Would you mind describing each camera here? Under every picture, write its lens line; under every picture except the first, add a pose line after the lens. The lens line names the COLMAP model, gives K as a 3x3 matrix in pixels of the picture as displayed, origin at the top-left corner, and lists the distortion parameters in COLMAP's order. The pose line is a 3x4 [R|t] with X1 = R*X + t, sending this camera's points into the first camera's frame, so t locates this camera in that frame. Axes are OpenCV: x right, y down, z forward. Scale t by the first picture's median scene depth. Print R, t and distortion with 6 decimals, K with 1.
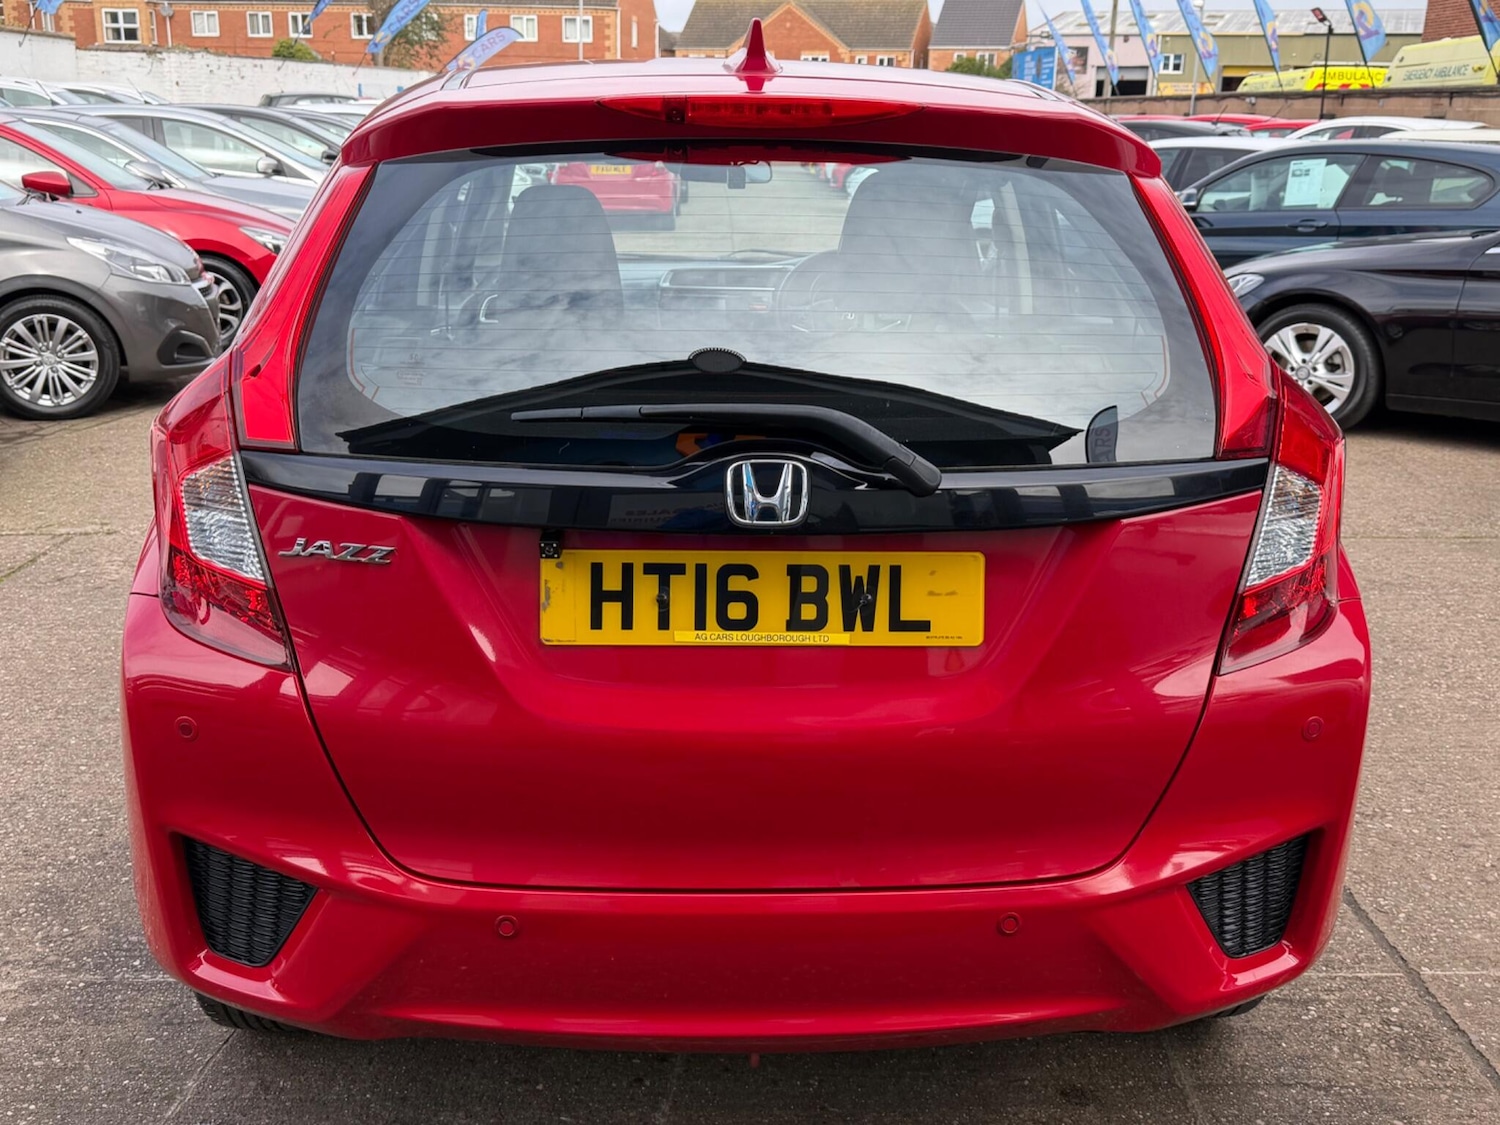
lens RADIAL K [[1662.6, 0, 753.2], [0, 1662.6, 563.2], [0, 0, 1]] dist [0.081064, -0.027502]
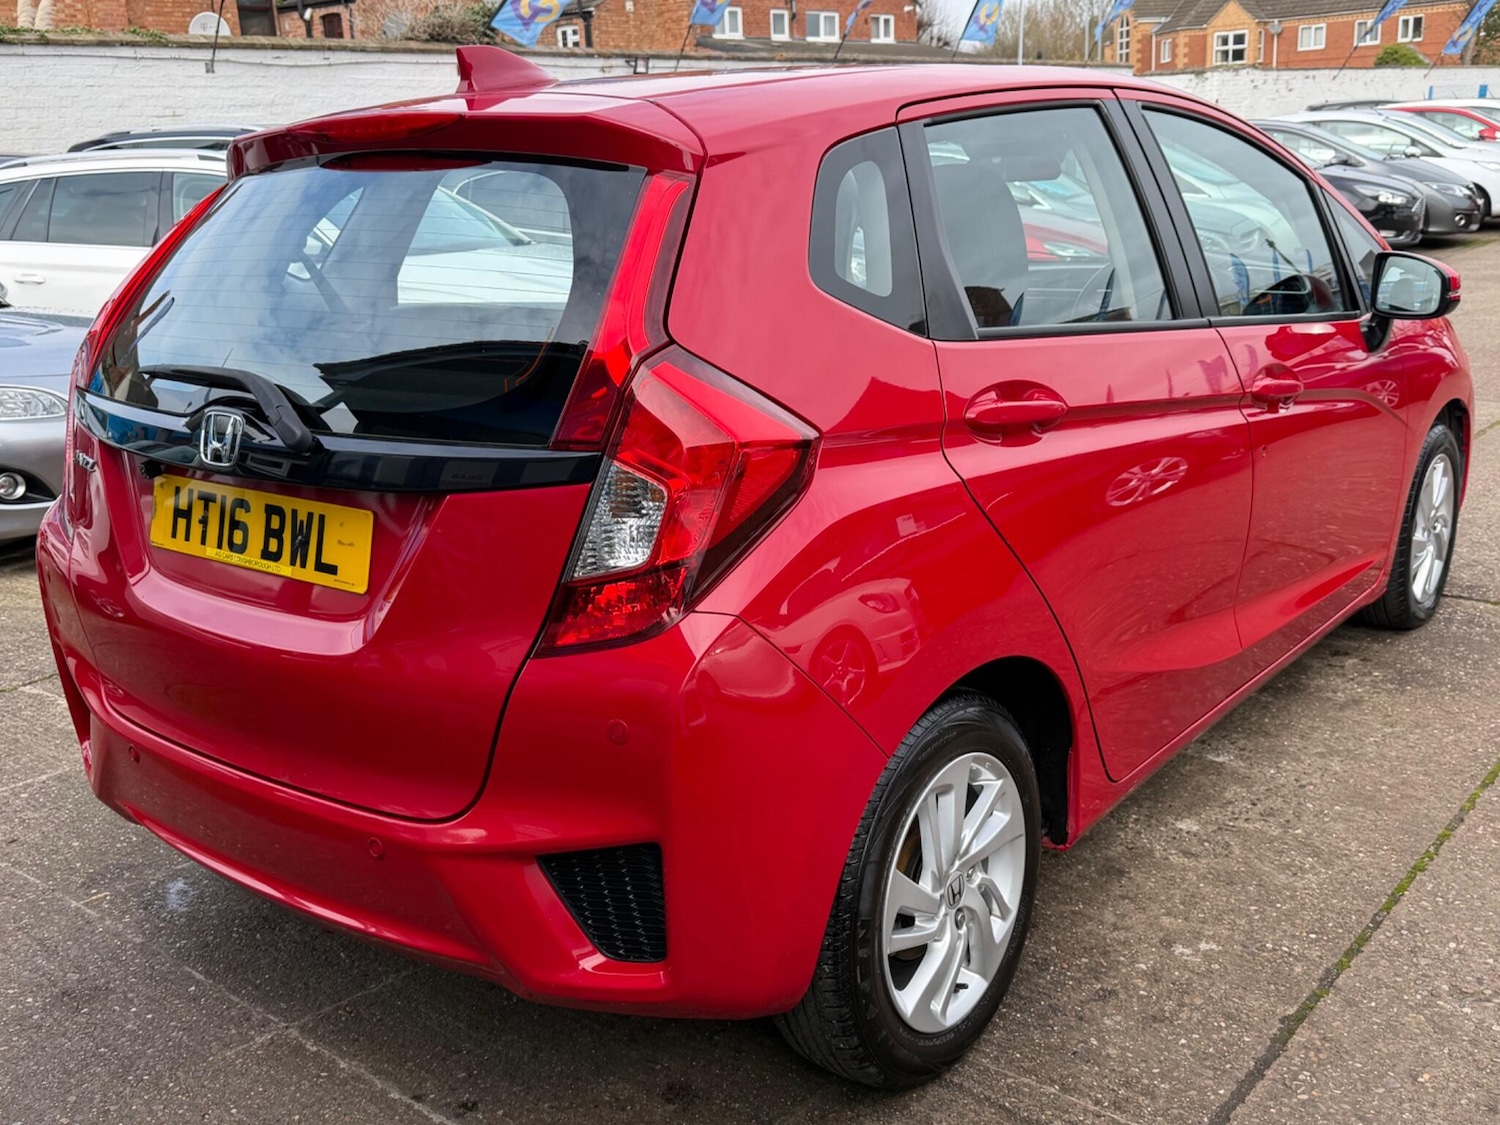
lens RADIAL K [[1664.3, 0, 752.1], [0, 1664.3, 566.6], [0, 0, 1]] dist [0.079330, -0.033866]
pose [[0.757145, 0.127135, -0.640756, 0.210480], [-0.131042, 0.990500, 0.041684, -0.009977], [0.639969, 0.052405, 0.766612, 0.059228]]
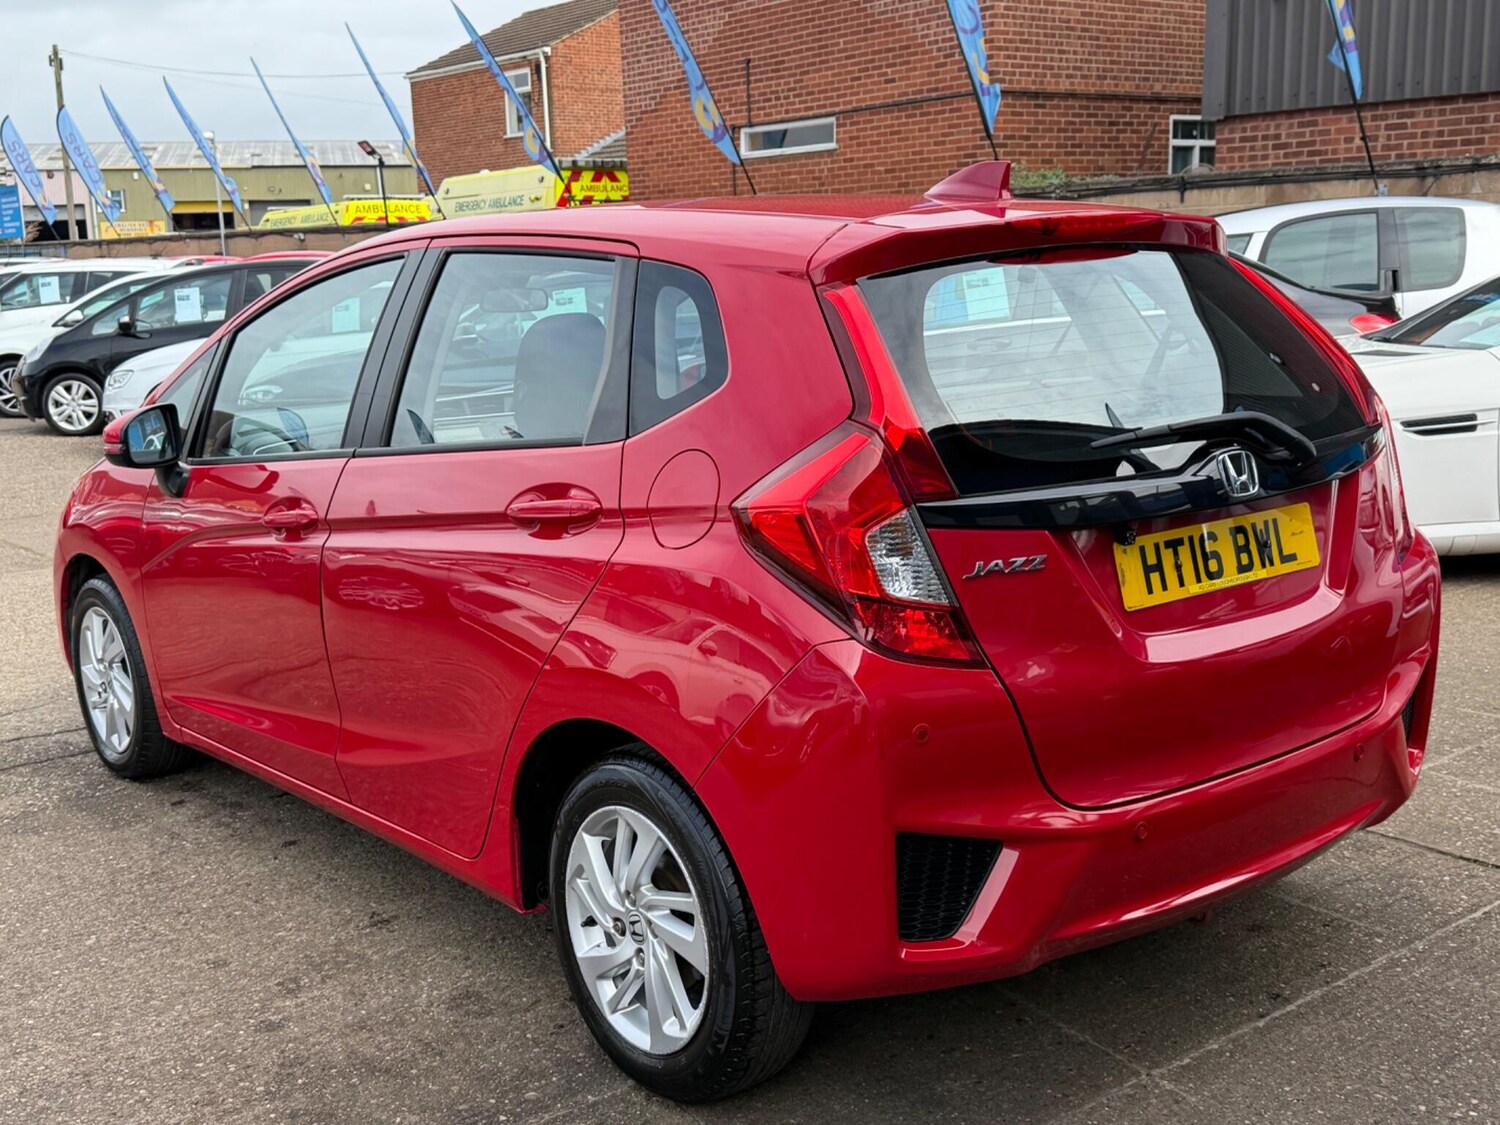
lens RADIAL K [[2239.0, 0, 750.0], [0, 2239.0, 562.5], [0, 0, 1]] dist [0.135711, -0.622537]
pose [[0.731951, -0.139850, 0.666851, -0.307425], [0.224539, 0.973547, -0.042289, 0.003747], [-0.643296, 0.180687, 0.743990, -0.030866]]
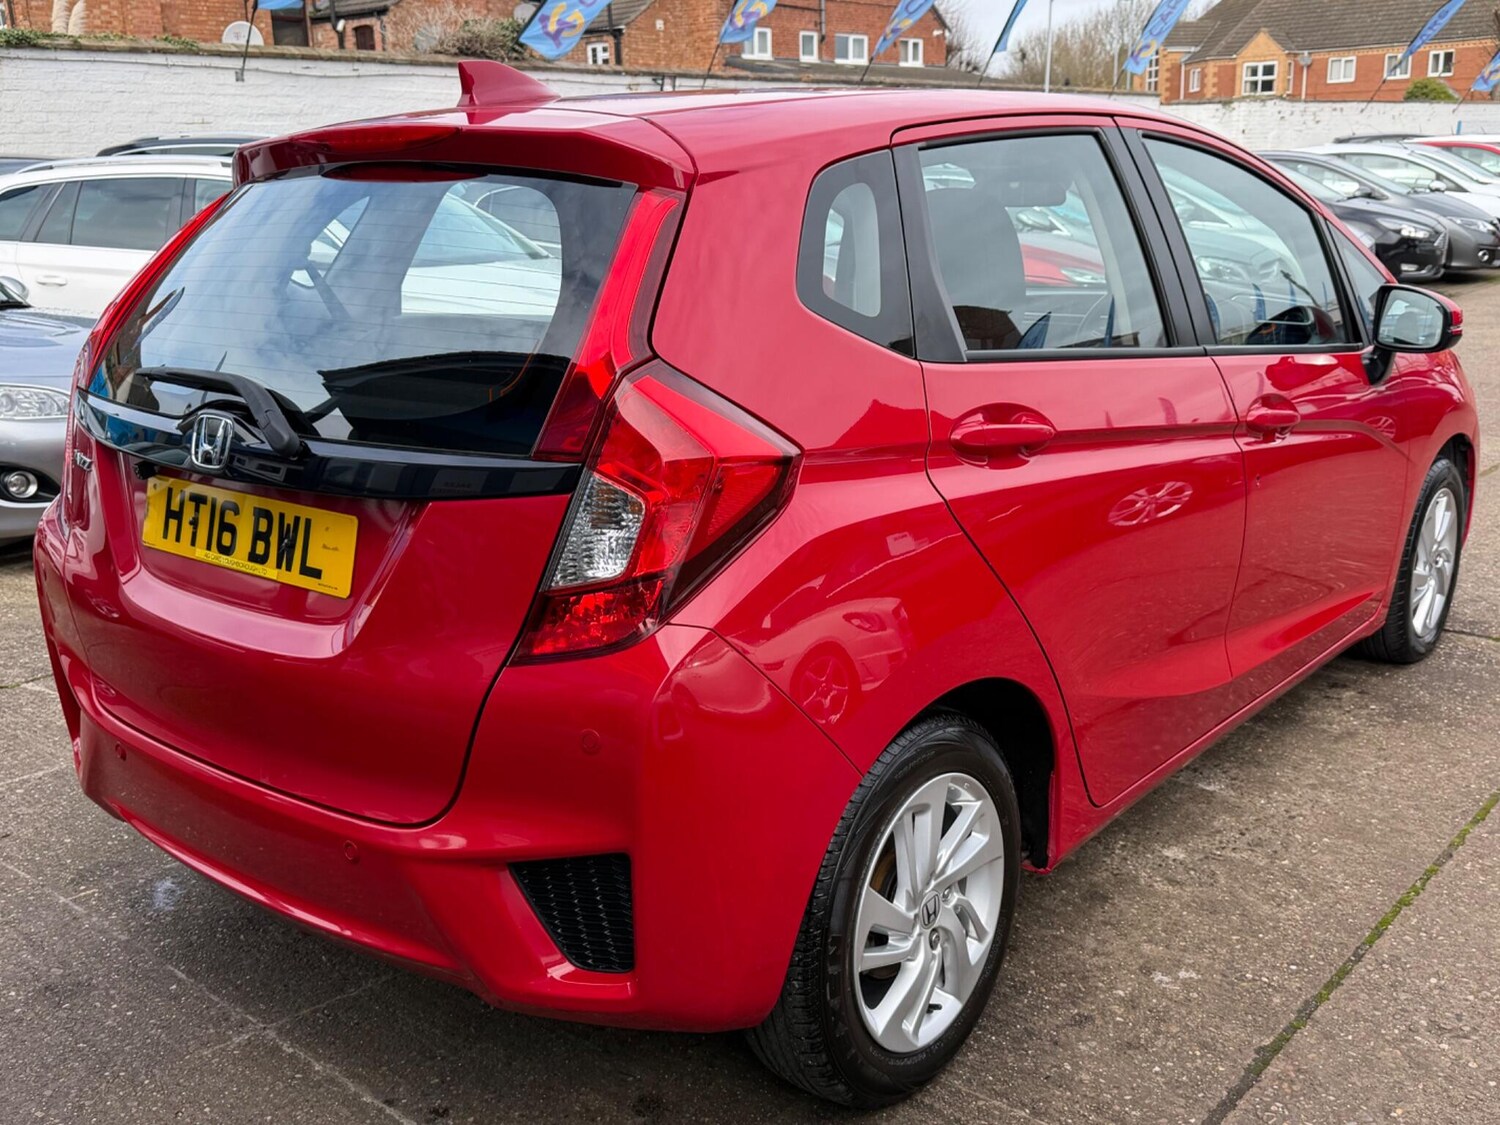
lens RADIAL K [[1663.8, 0, 750.0], [0, 1663.8, 562.5], [0, 0, 1]] dist [0.081191, -0.028997]
pose [[0.744844, 0.138298, -0.652749, 0.215576], [-0.156399, 0.987217, 0.030697, -0.010441], [0.648650, 0.079225, 0.756952, 0.061768]]
